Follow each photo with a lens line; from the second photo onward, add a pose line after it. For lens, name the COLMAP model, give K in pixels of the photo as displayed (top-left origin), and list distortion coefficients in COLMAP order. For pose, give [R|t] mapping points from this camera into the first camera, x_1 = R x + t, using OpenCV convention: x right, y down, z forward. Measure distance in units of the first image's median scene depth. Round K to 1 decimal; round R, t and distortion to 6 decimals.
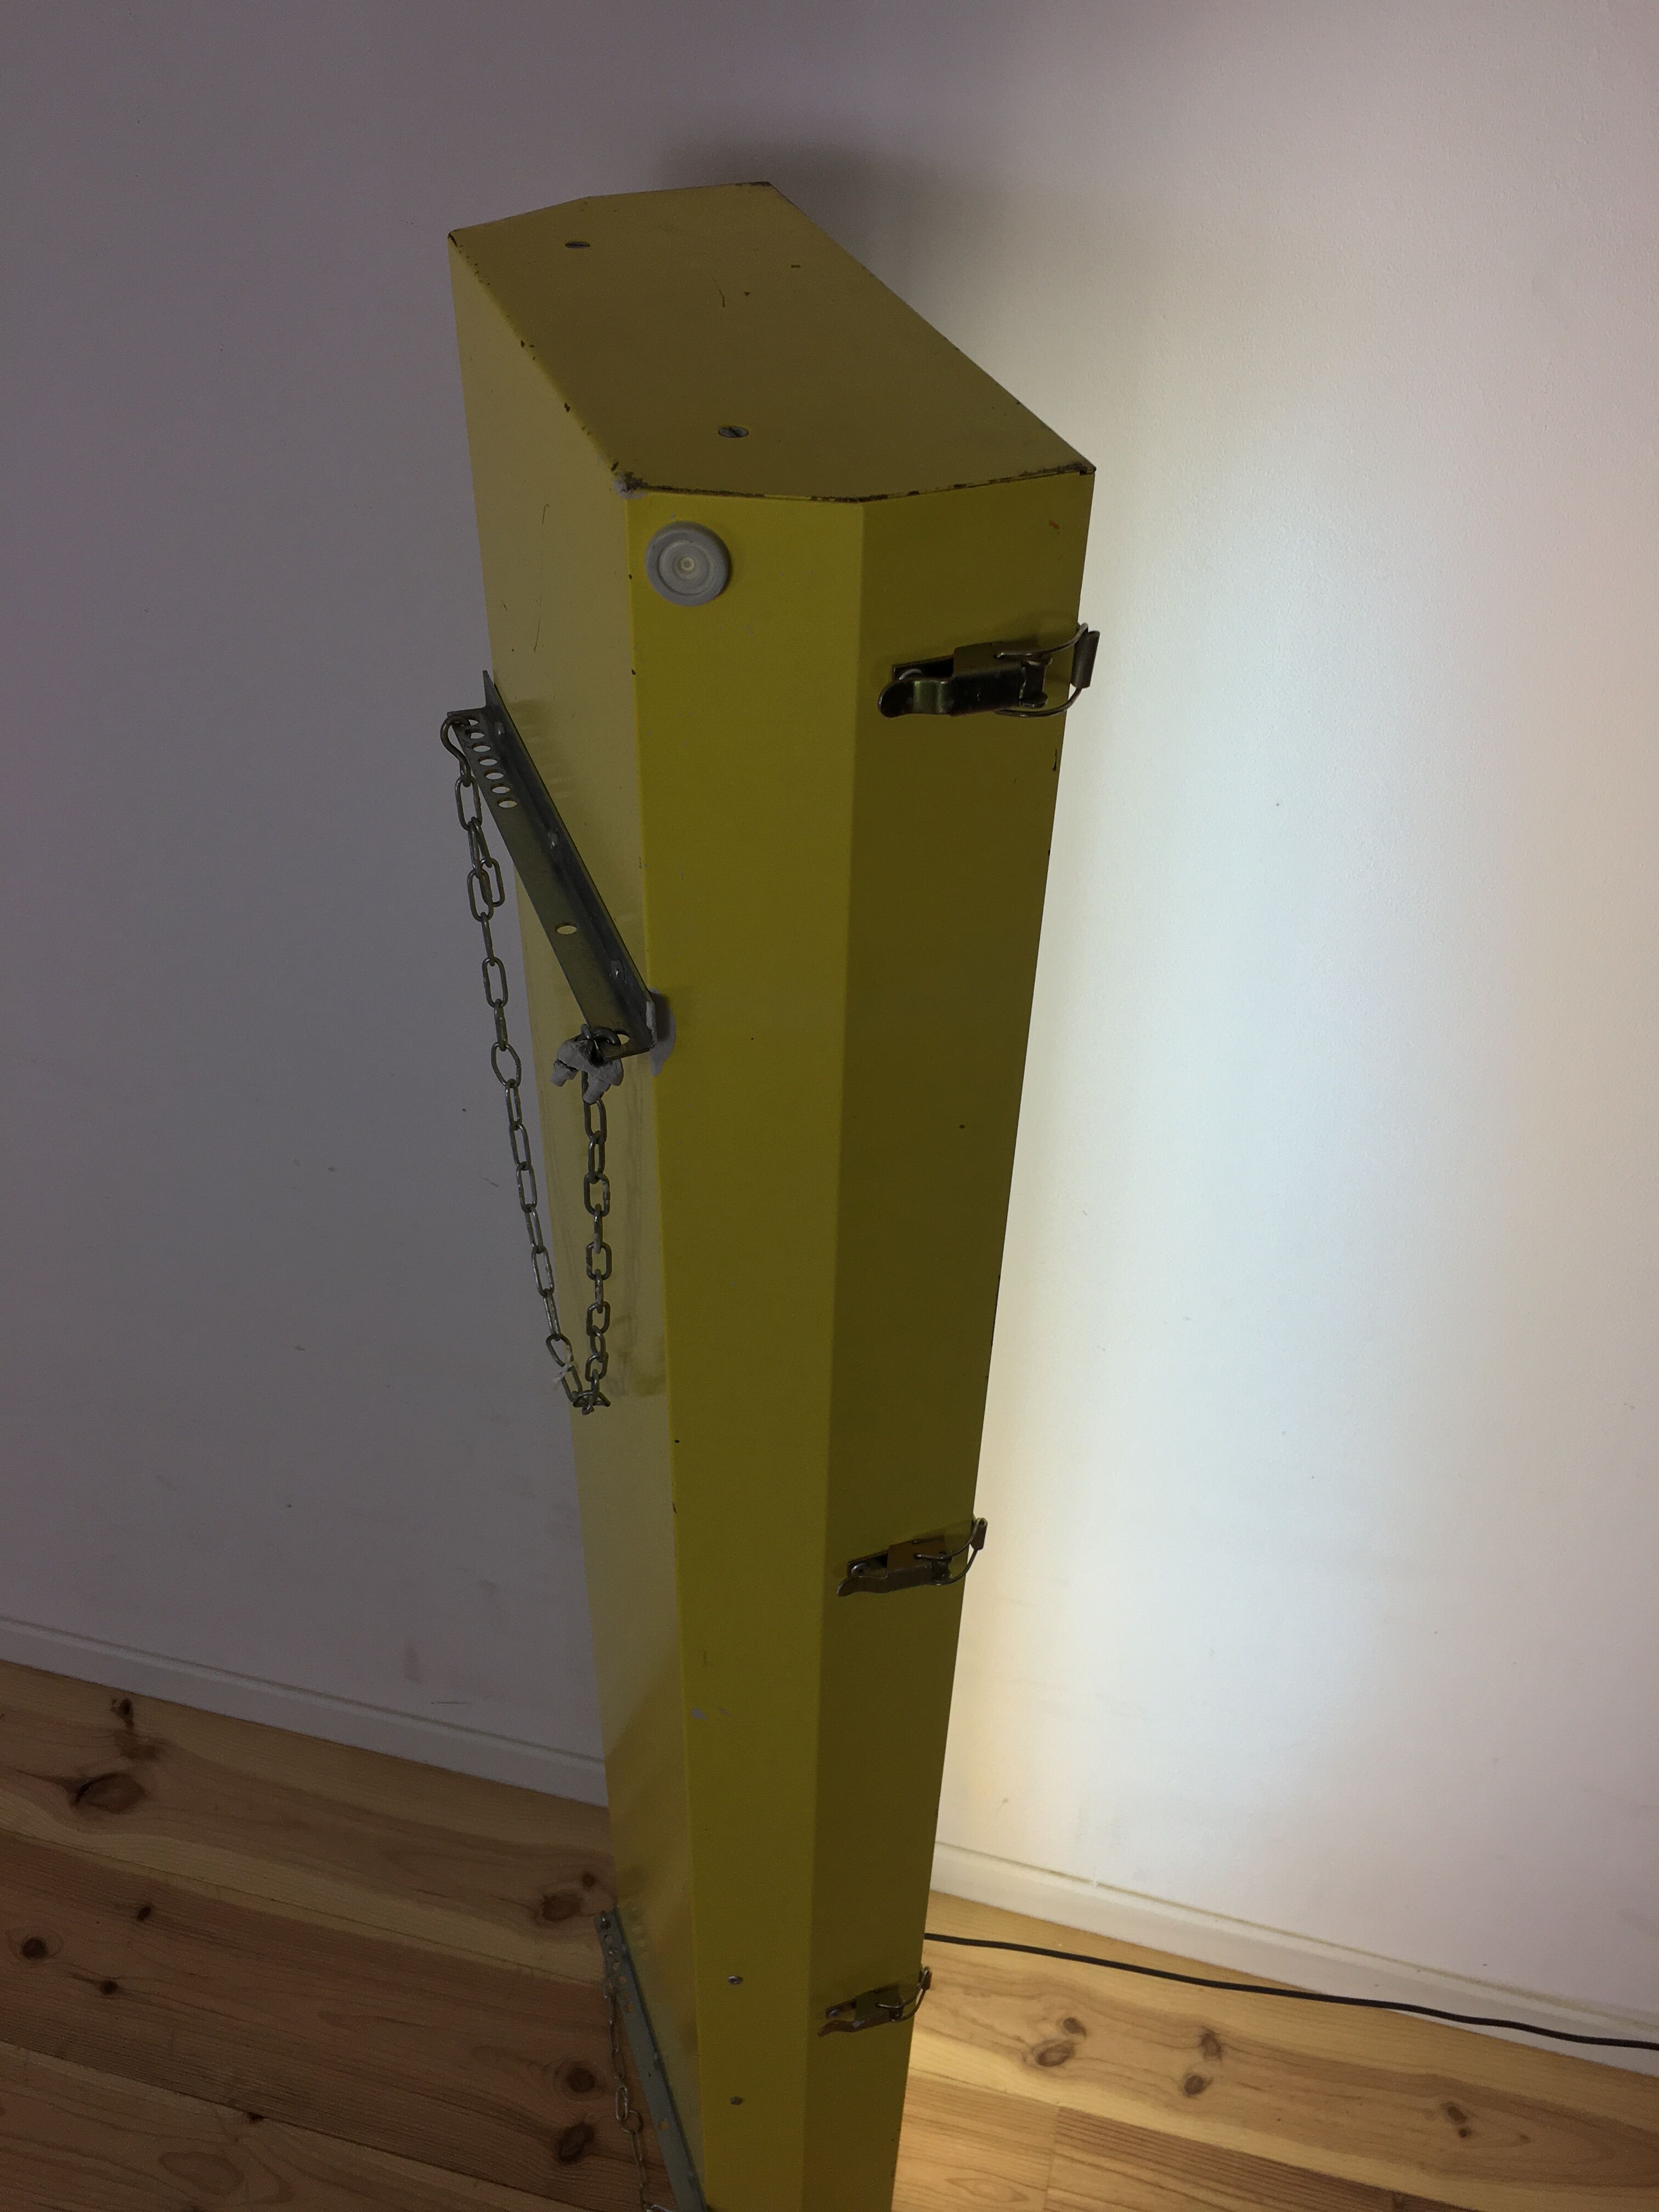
lens RADIAL K [[1921.5, 0, 825.2], [0, 1921.5, 1103.8], [0, 0, 1]] dist [0.056238, -0.099714]
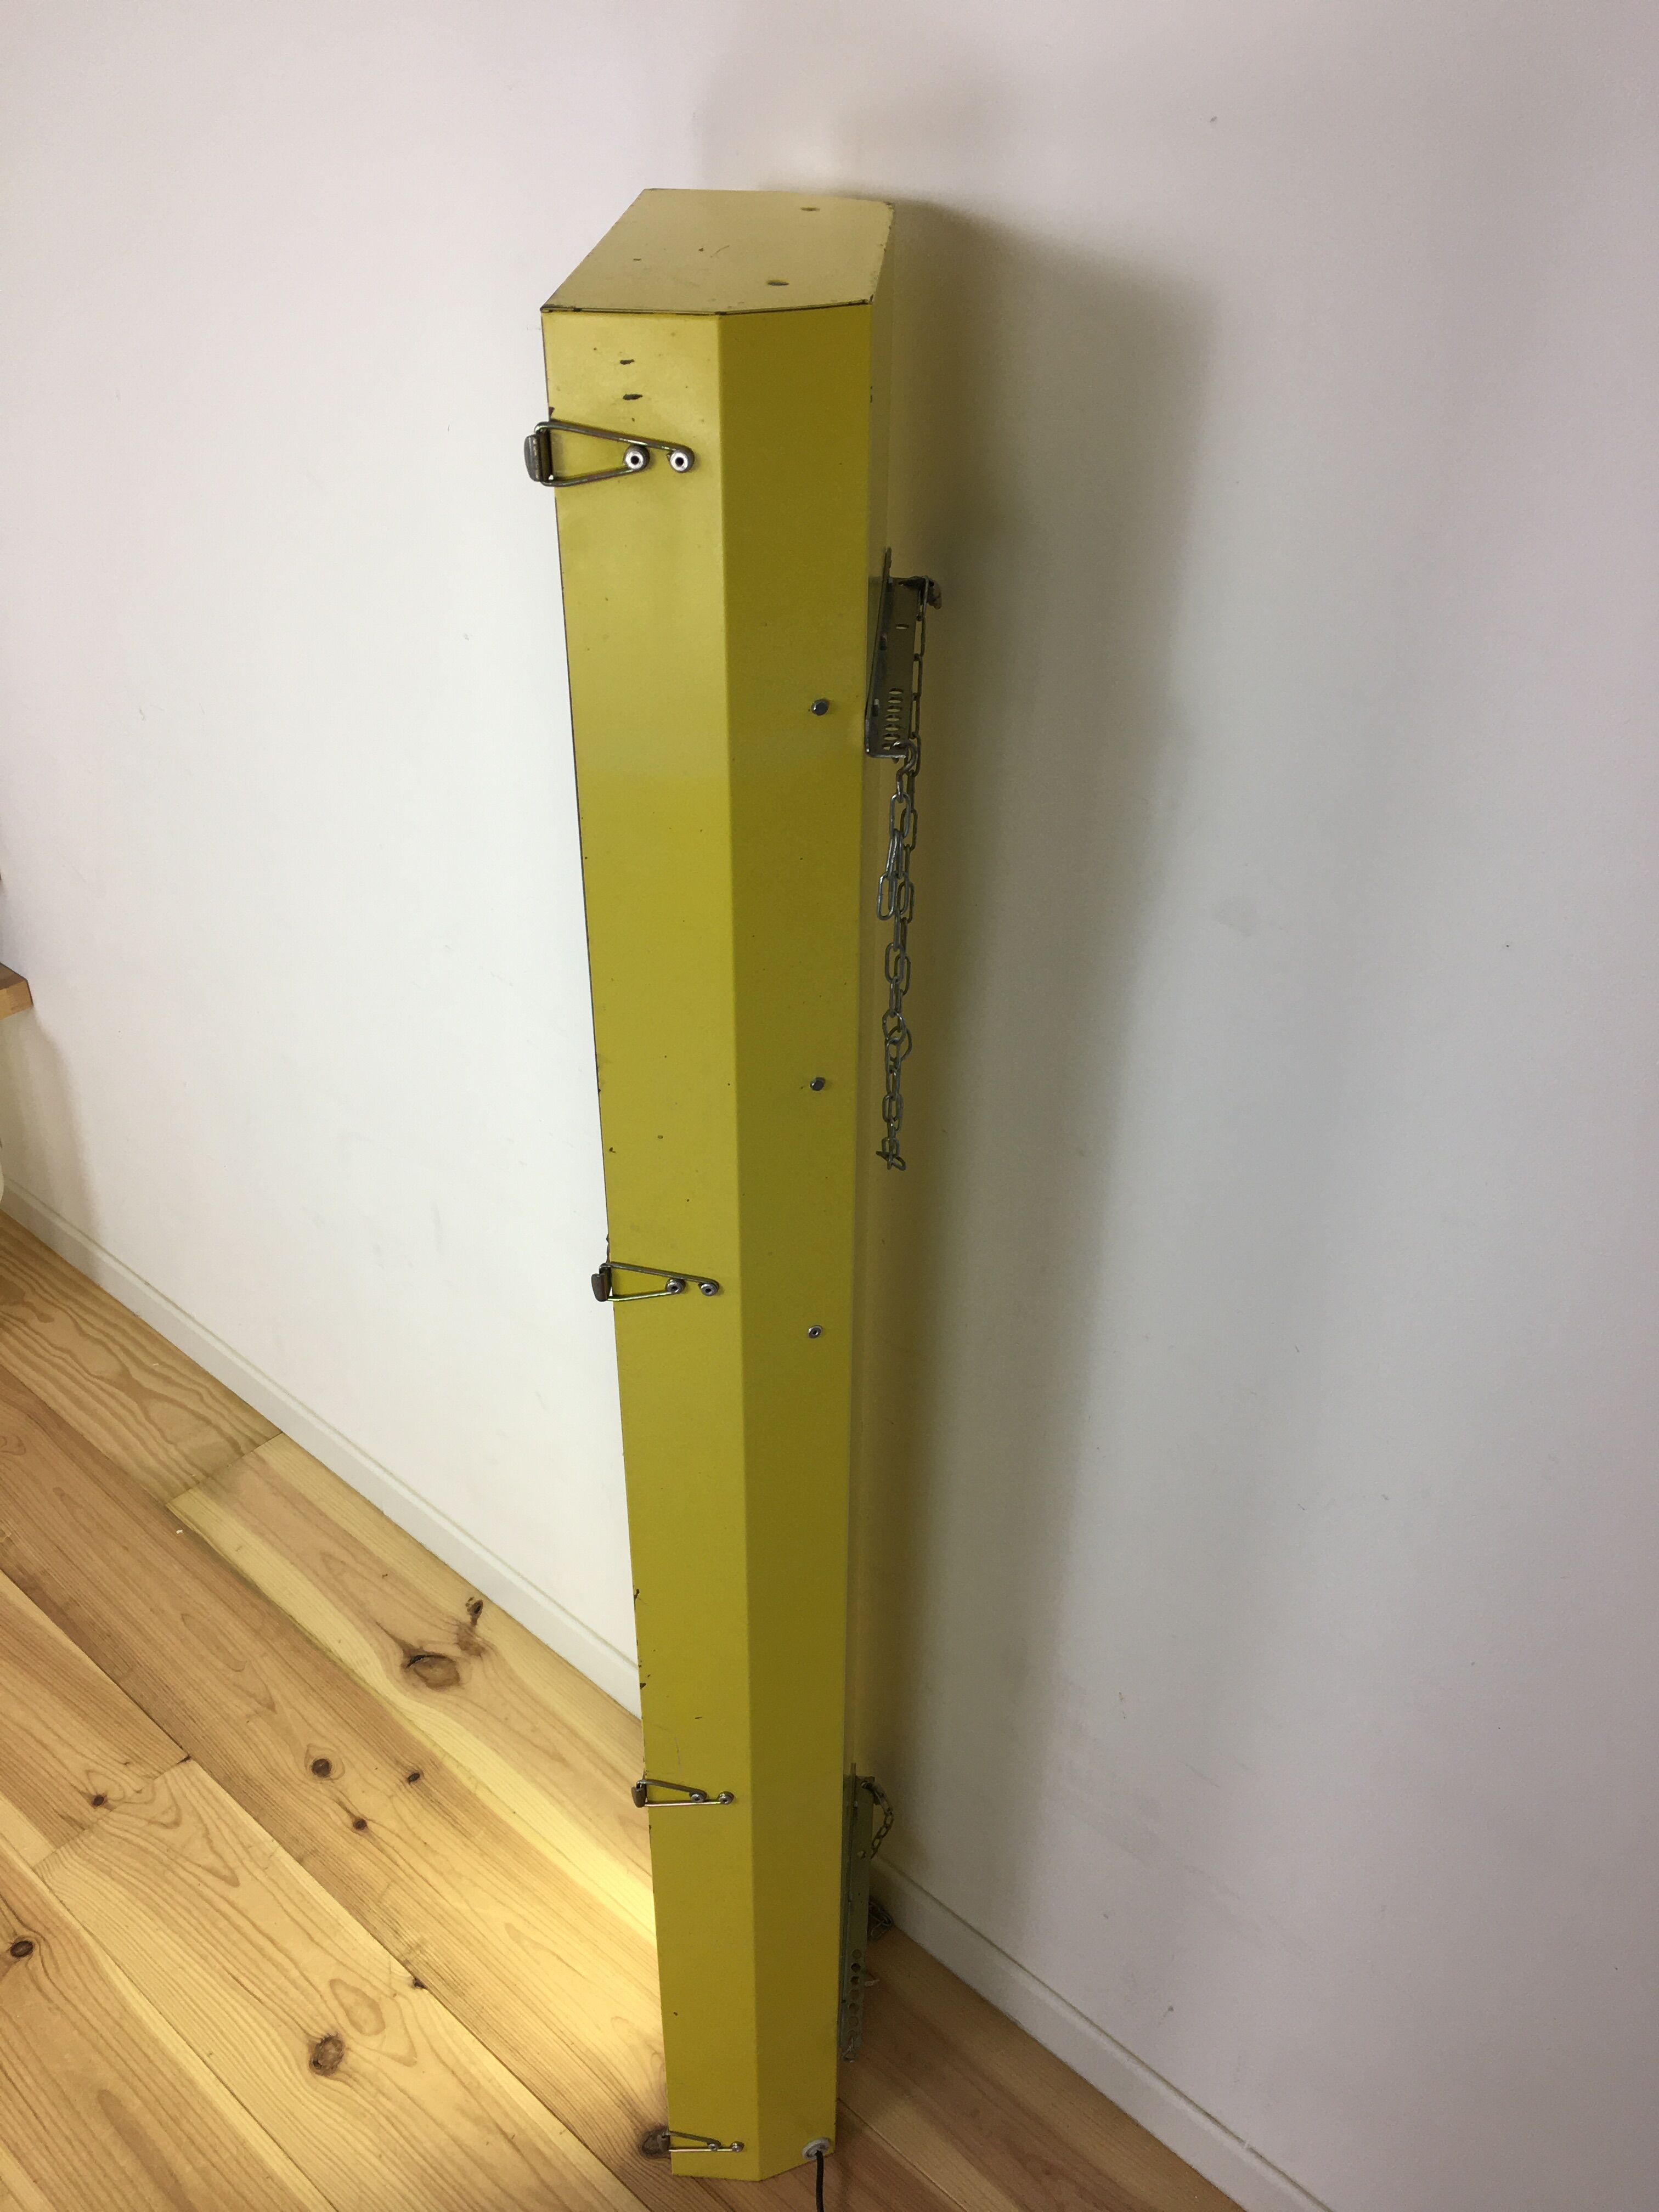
lens RADIAL K [[1921.5, 0, 818.6], [0, 1921.5, 1104.2], [0, 0, 1]] dist [0.056238, -0.099714]
pose [[0.885750, 0.256127, -0.387099, 0.192013], [-0.300451, 0.952060, -0.057546, 0.045565], [0.353802, 0.167275, 0.920241, -0.004487]]
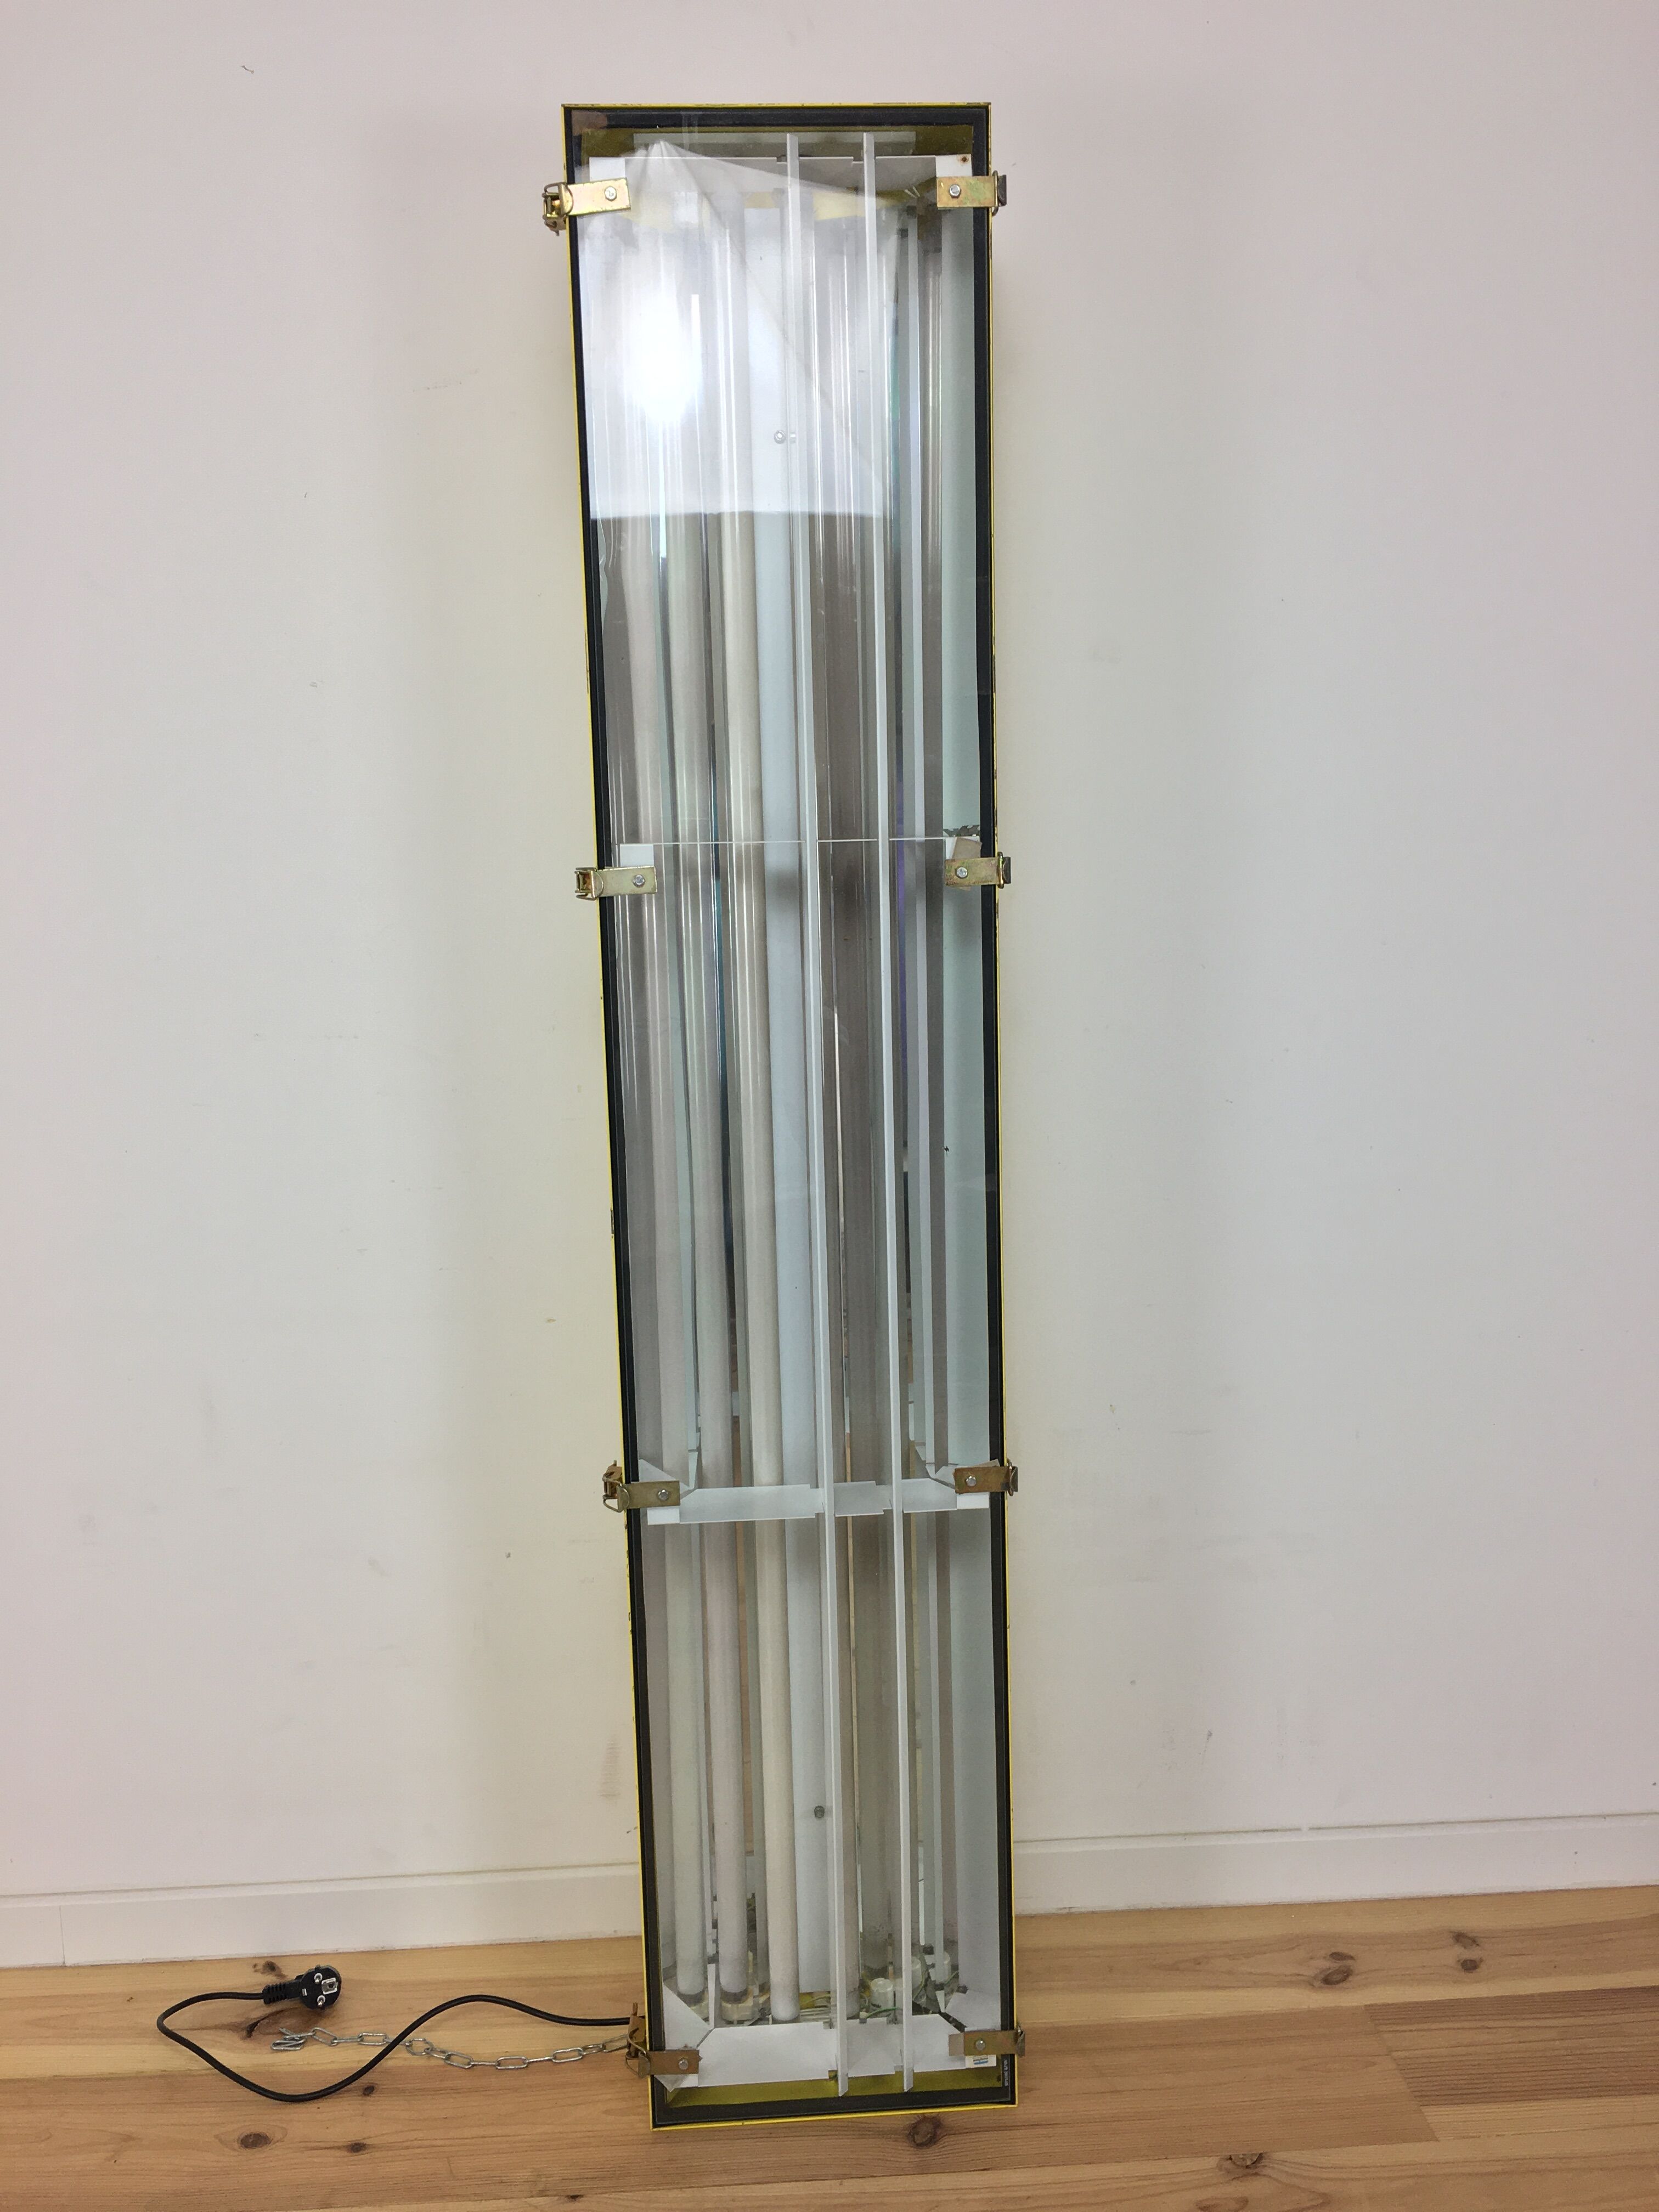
lens RADIAL K [[1921.5, 0, 834.4], [0, 1921.5, 1111.5], [0, 0, 1]] dist [0.056238, -0.099714]
pose [[0.955347, -0.082962, 0.283601, -0.375539], [0.222969, 0.832208, -0.507655, 0.563448], [-0.193899, 0.548221, 0.813546, -0.016770]]
